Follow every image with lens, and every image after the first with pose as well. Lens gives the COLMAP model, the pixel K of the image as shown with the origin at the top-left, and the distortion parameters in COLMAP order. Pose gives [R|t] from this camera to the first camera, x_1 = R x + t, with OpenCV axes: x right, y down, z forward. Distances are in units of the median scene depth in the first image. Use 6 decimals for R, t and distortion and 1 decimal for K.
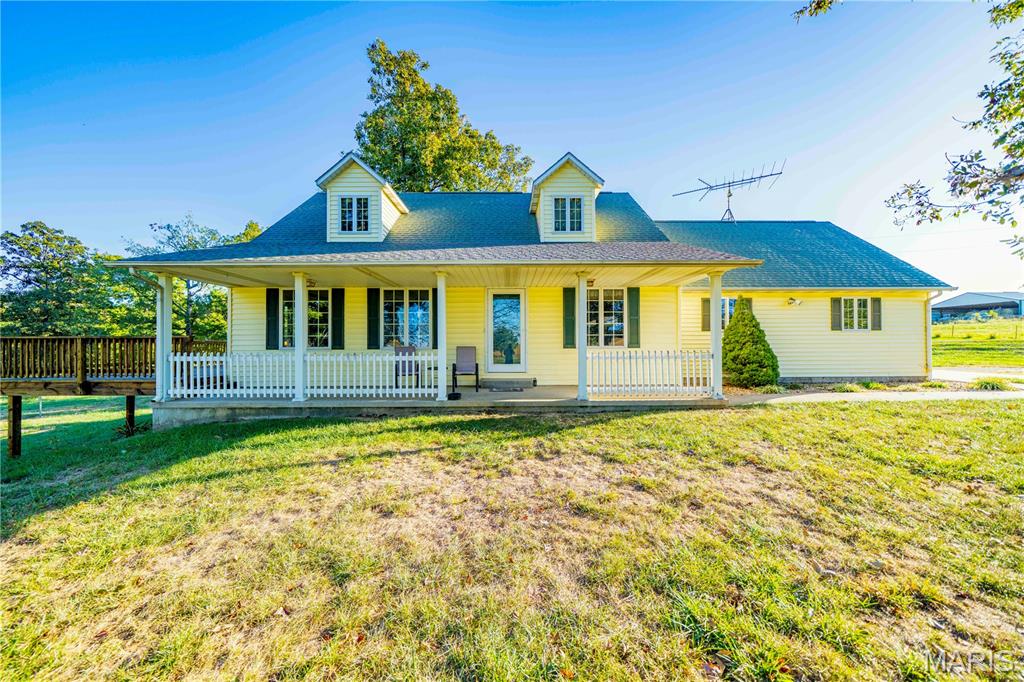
lens RADIAL K [[353.1, 0, 515.7], [0, 353.1, 341.2], [0, 0, 1]] dist [-0.000441, -0.000202]
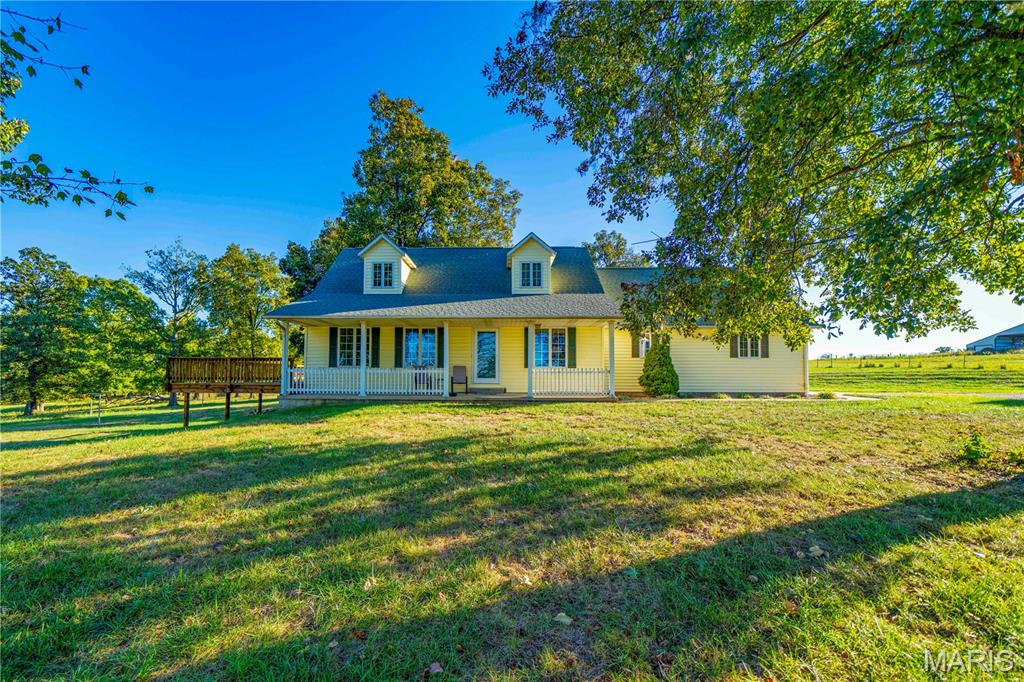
lens RADIAL K [[438.4, 0, 507.6], [0, 438.4, 341.1], [0, 0, 1]] dist [-0.001271, -0.000162]
pose [[0.999934, 0.005876, -0.009905, 0.070228], [-0.006560, 0.997486, -0.070563, 0.032597], [0.009466, 0.070623, 0.997458, -0.731482]]
